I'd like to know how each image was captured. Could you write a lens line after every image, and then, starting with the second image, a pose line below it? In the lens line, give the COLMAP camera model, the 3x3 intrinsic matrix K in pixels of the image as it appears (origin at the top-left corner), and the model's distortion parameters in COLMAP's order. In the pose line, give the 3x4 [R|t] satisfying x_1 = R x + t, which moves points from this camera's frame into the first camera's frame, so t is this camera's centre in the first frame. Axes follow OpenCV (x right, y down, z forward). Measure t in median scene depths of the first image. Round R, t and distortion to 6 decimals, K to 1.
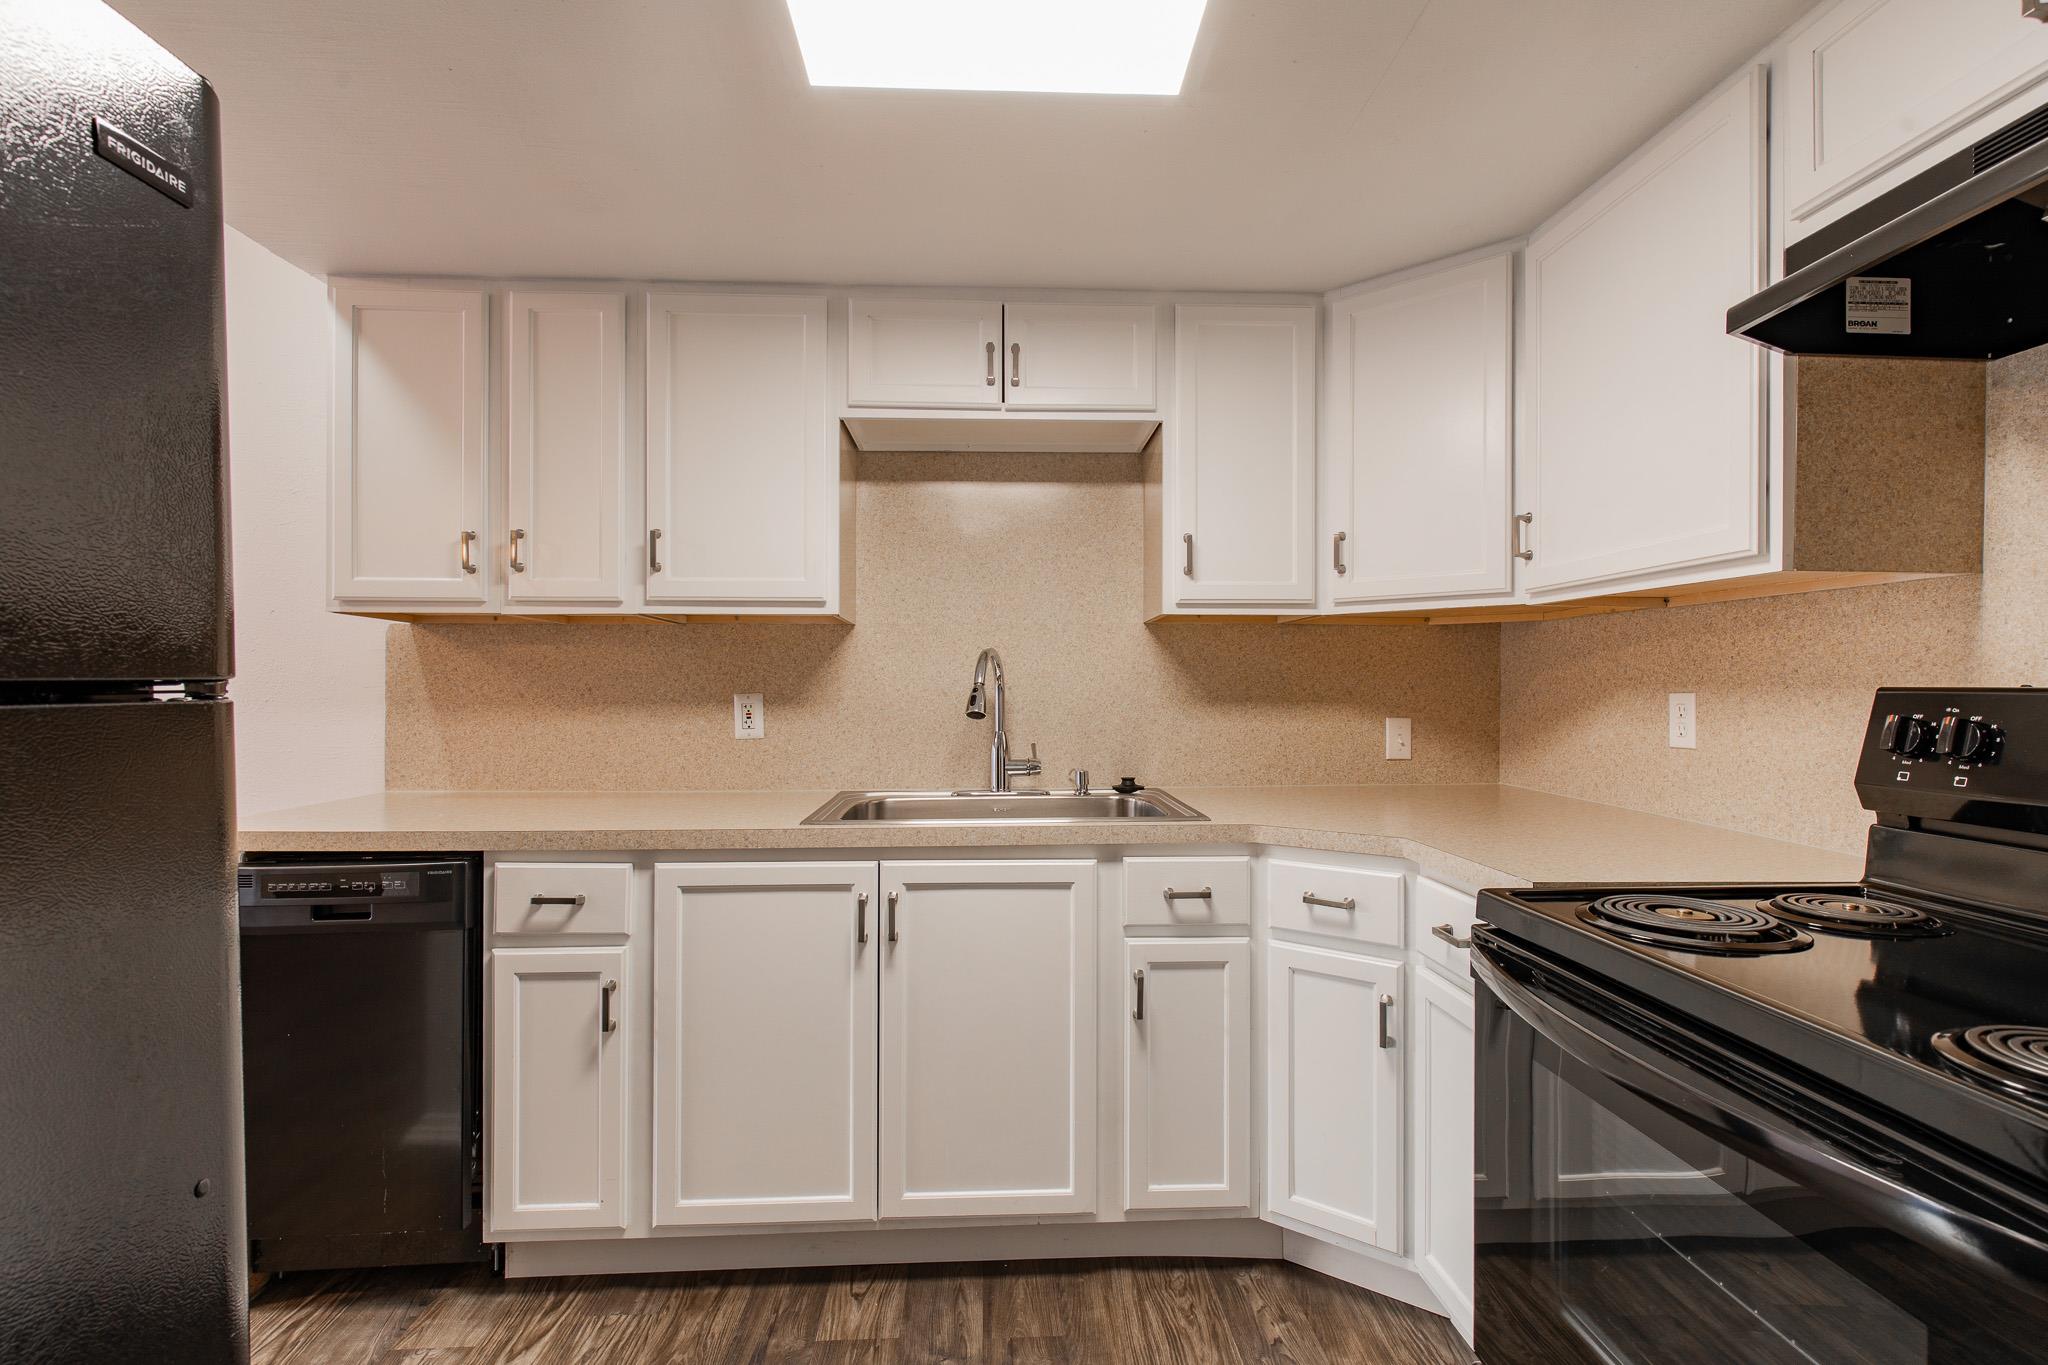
lens RADIAL K [[908.5, 0, 1023.8], [0, 908.5, 687.7], [0, 0, 1]] dist [0.000874, -0.000009]
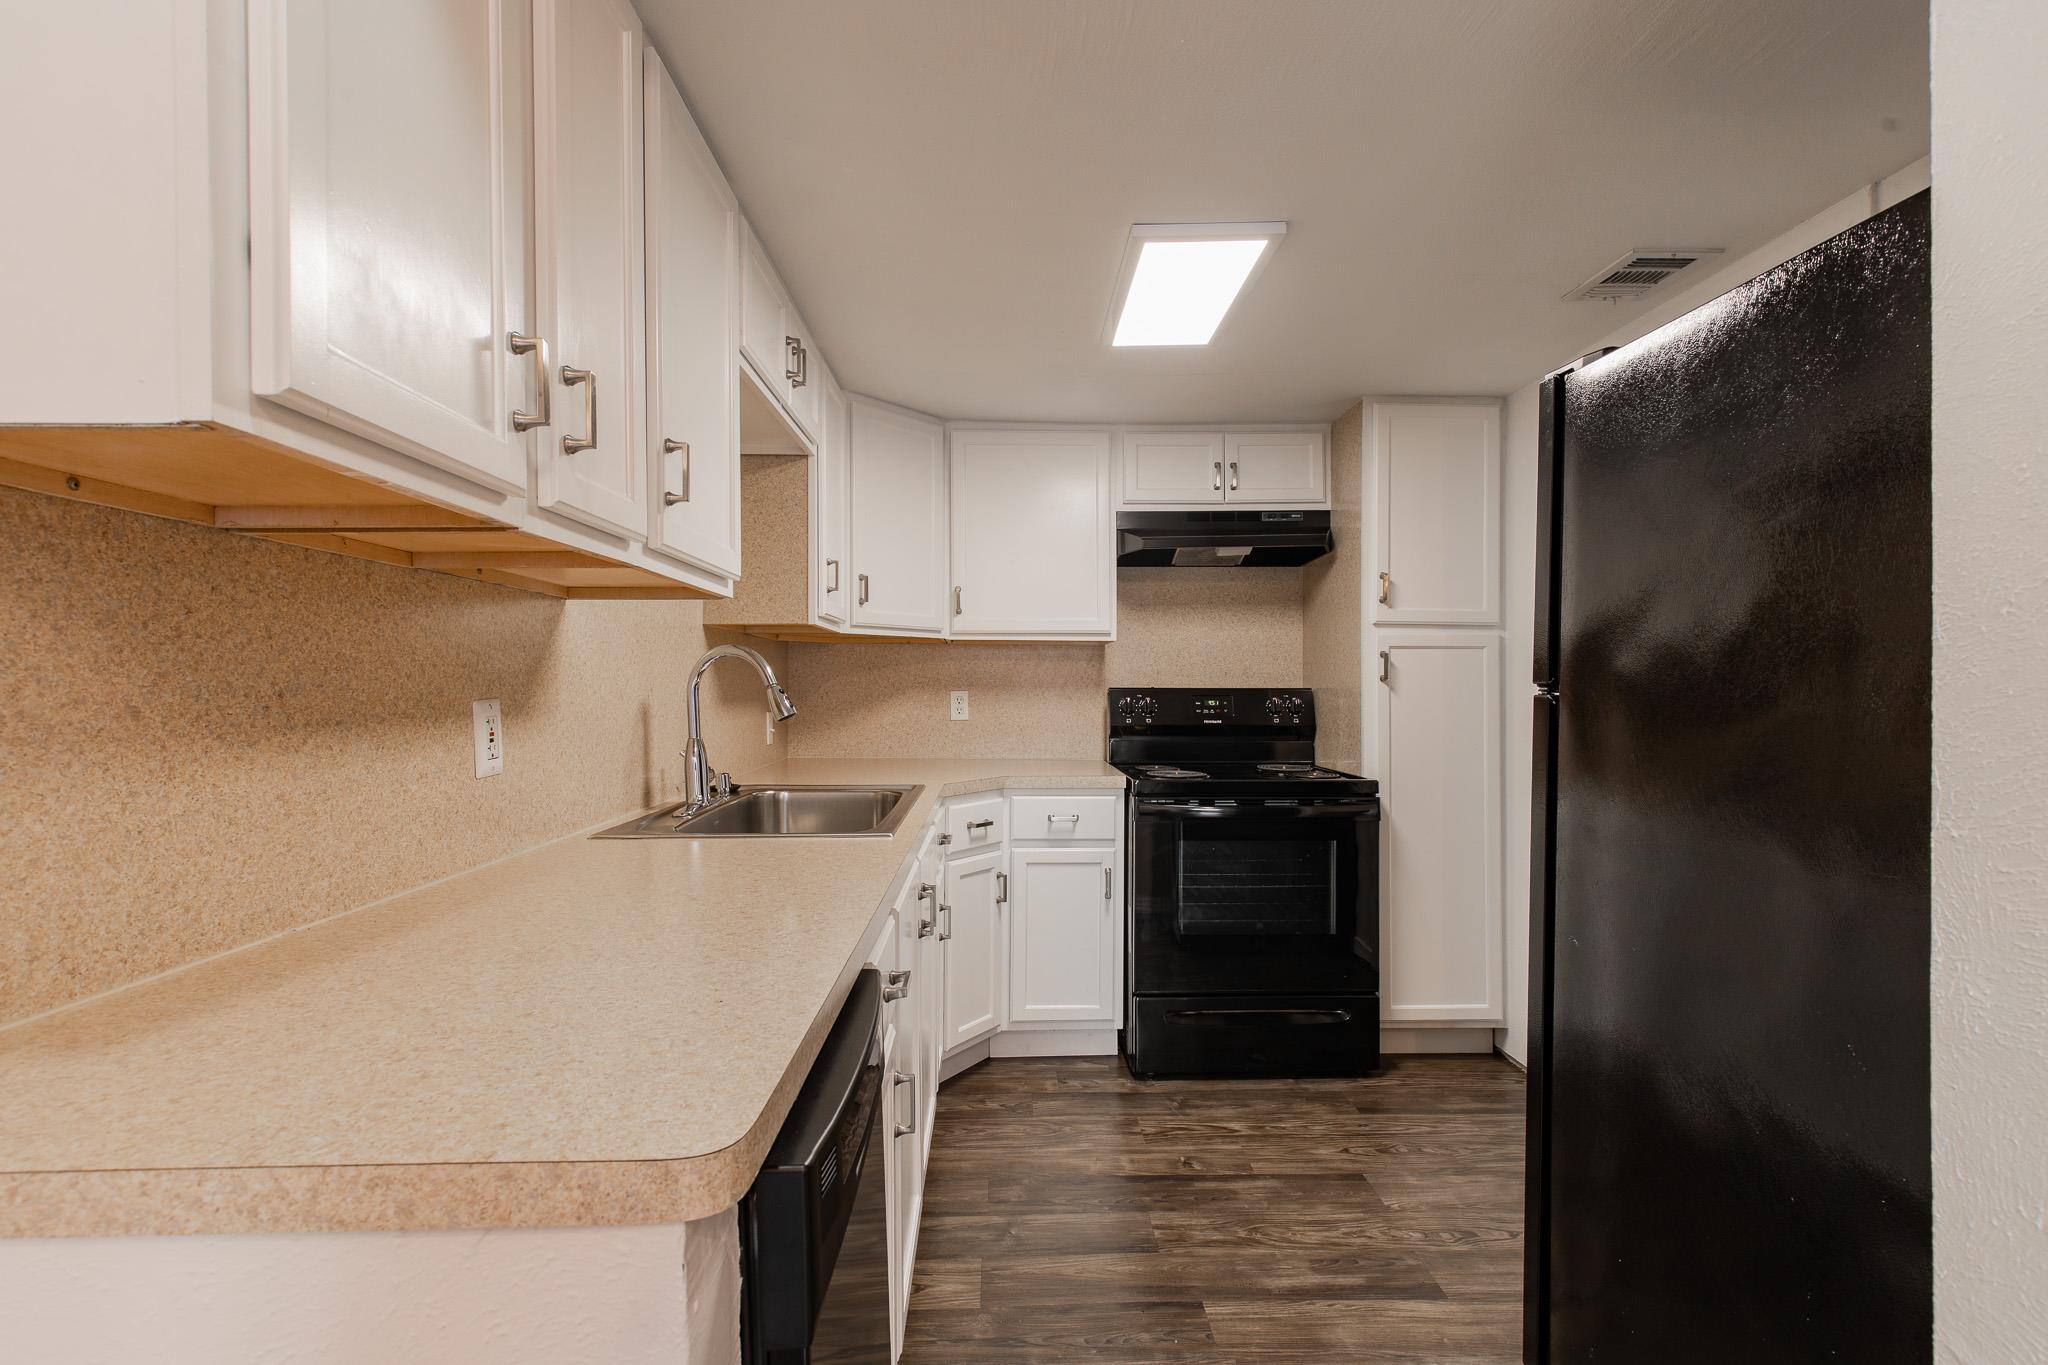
lens RADIAL K [[908.5, 0, 1021.2], [0, 908.5, 688.5], [0, 0, 1]] dist [0.000874, -0.000009]
pose [[0.030224, -0.001521, 0.999542, -1.137925], [0.001779, 0.999997, 0.001468, -0.001427], [-0.999542, 0.001734, 0.030227, 0.816534]]
